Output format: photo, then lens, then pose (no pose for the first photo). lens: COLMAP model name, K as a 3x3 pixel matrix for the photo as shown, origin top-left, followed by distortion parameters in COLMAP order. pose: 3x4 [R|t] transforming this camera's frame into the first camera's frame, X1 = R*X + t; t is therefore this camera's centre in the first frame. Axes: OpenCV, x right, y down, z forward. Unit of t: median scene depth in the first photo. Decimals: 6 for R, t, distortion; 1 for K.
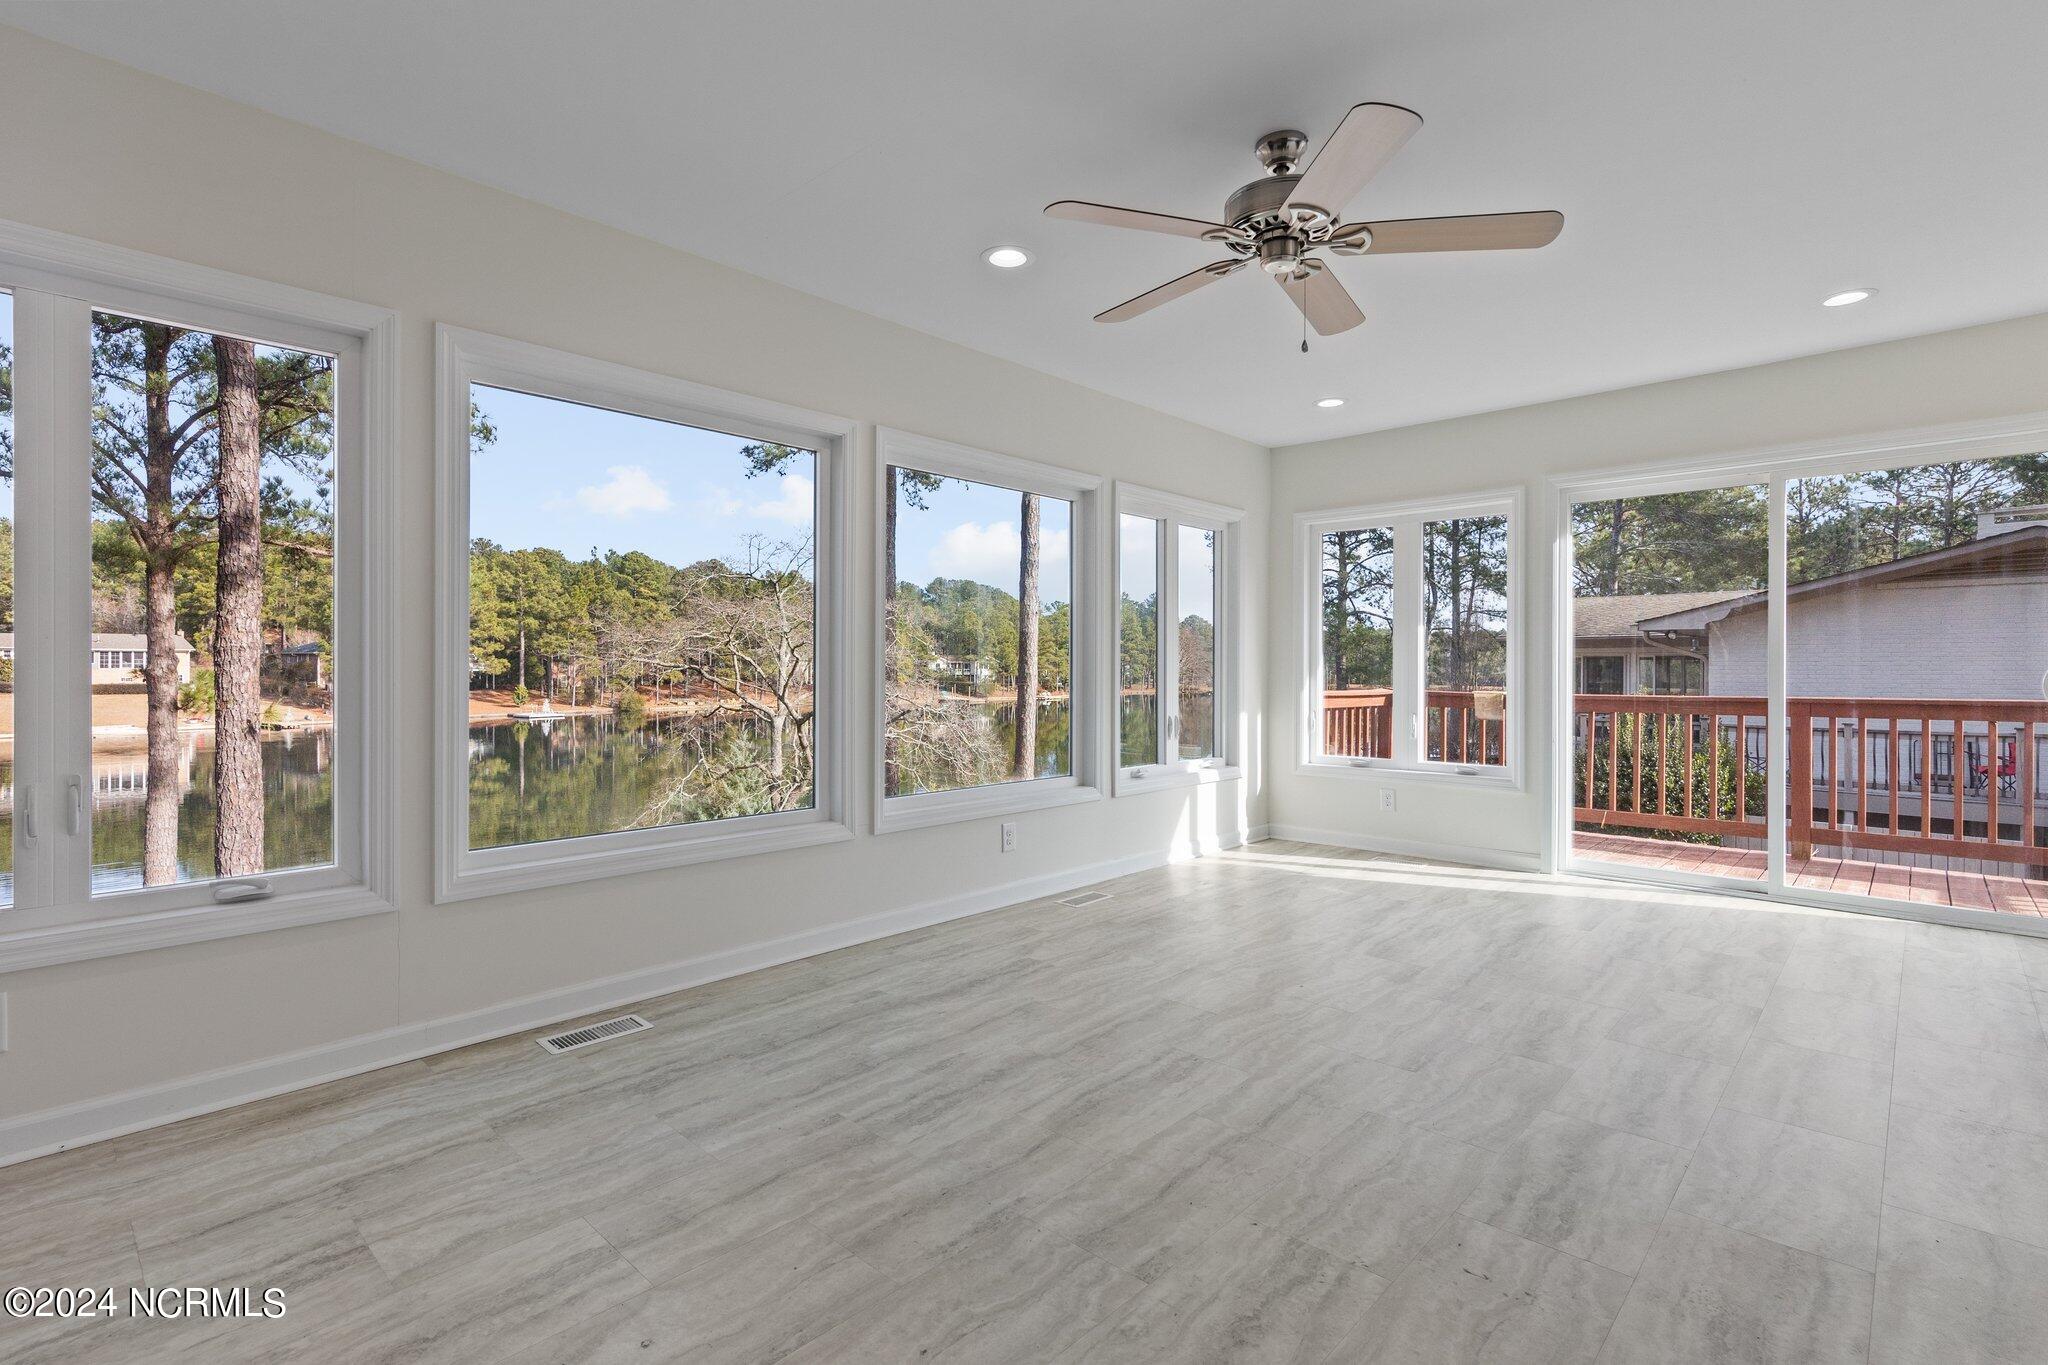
lens RADIAL K [[910.0, 0, 1027.0], [0, 910.0, 667.3], [0, 0, 1]] dist [-0.002956, 0.000771]
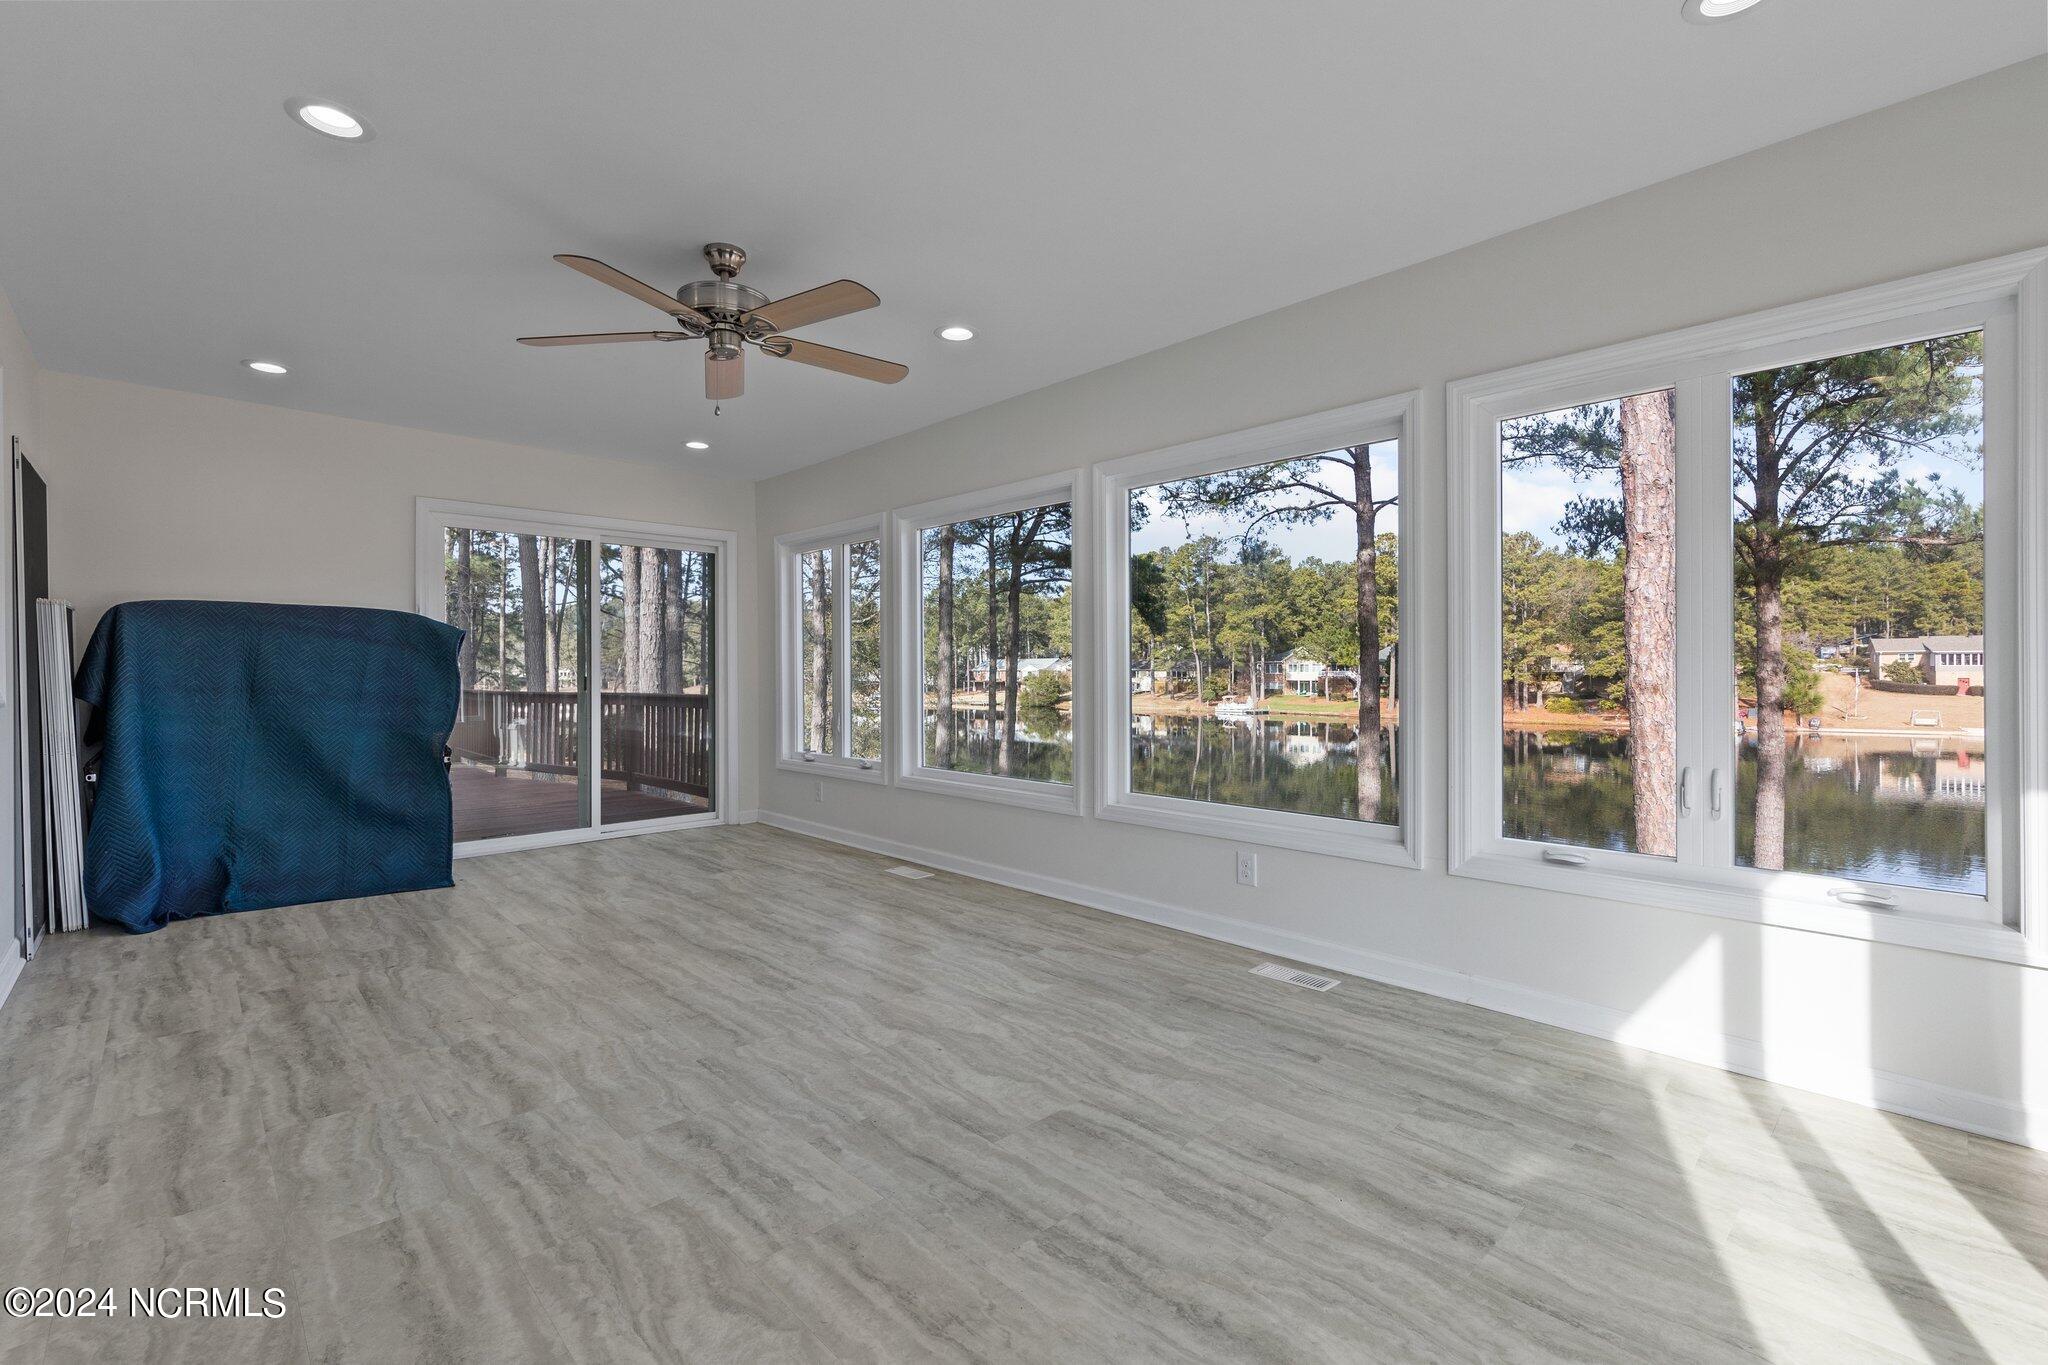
lens RADIAL K [[884.0, 0, 1029.6], [0, 884.0, 675.1], [0, 0, 1]] dist [-0.004588, -0.000294]
pose [[-0.019168, 0.004629, -0.999806, 1.332338], [0.002017, 0.999987, 0.004591, -0.005540], [0.999814, -0.001928, -0.019177, 1.299829]]
